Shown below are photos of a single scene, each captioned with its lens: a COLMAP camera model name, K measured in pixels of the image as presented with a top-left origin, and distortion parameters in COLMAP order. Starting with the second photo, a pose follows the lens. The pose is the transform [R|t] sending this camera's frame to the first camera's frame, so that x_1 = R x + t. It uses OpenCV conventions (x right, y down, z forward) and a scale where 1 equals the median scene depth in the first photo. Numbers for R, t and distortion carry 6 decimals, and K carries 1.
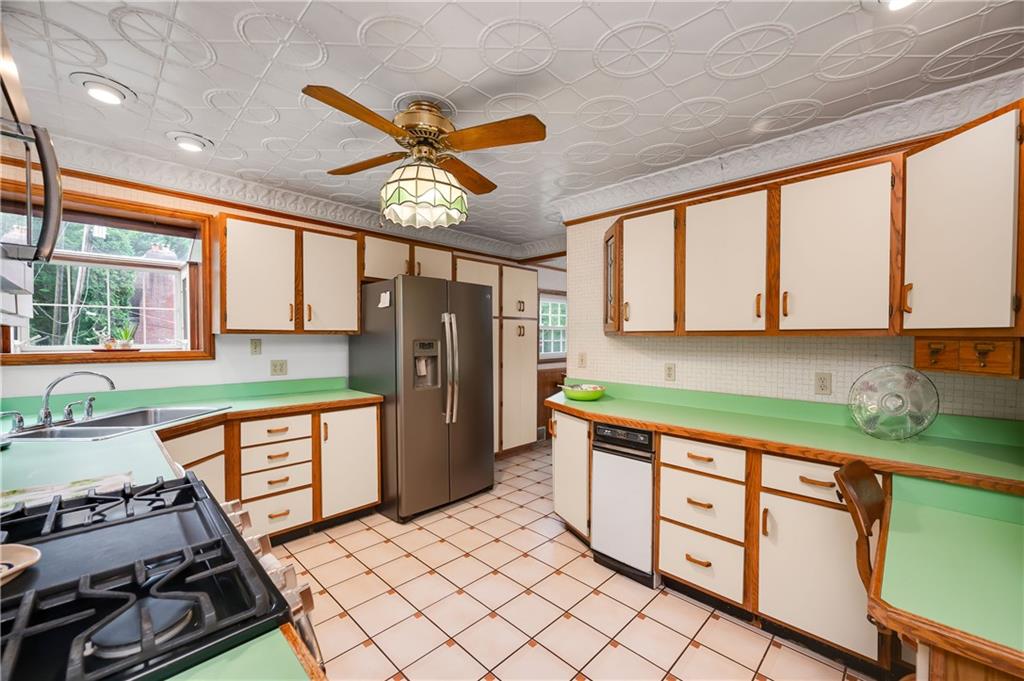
lens RADIAL K [[409.5, 0, 512.5], [0, 409.5, 342.0], [0, 0, 1]] dist [-0.000426, -0.000042]
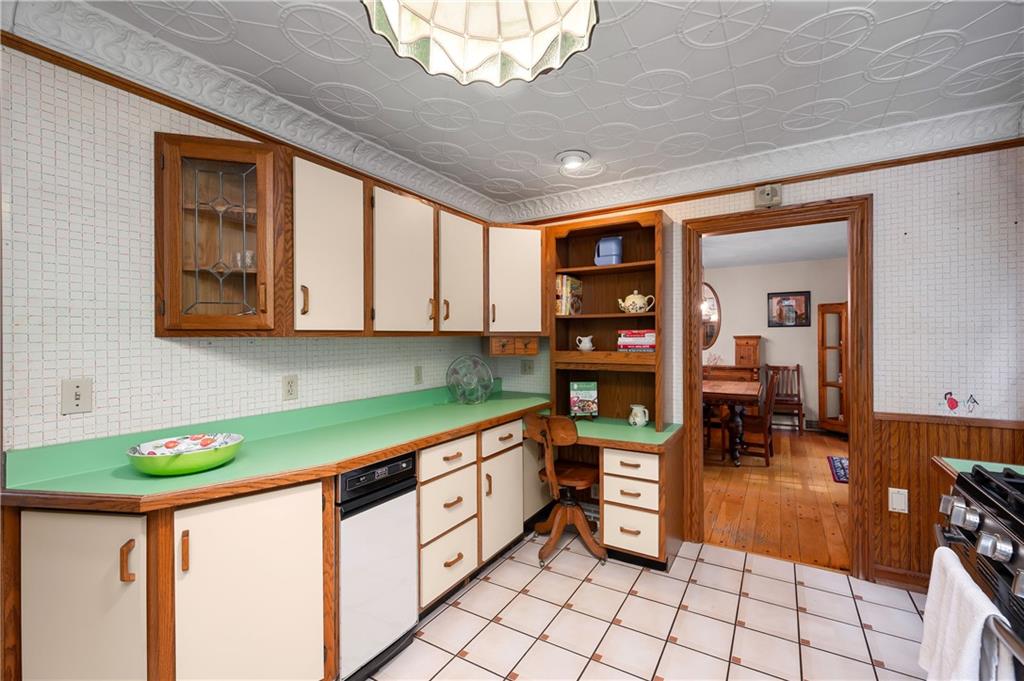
lens RADIAL K [[432.5, 0, 523.4], [0, 432.5, 336.5], [0, 0, 1]] dist [-0.001040, -0.000028]
pose [[-0.239860, -0.001735, 0.970806, -0.447426], [0.020314, 0.999770, 0.006805, -0.012851], [-0.970595, 0.021353, -0.239770, 0.780275]]
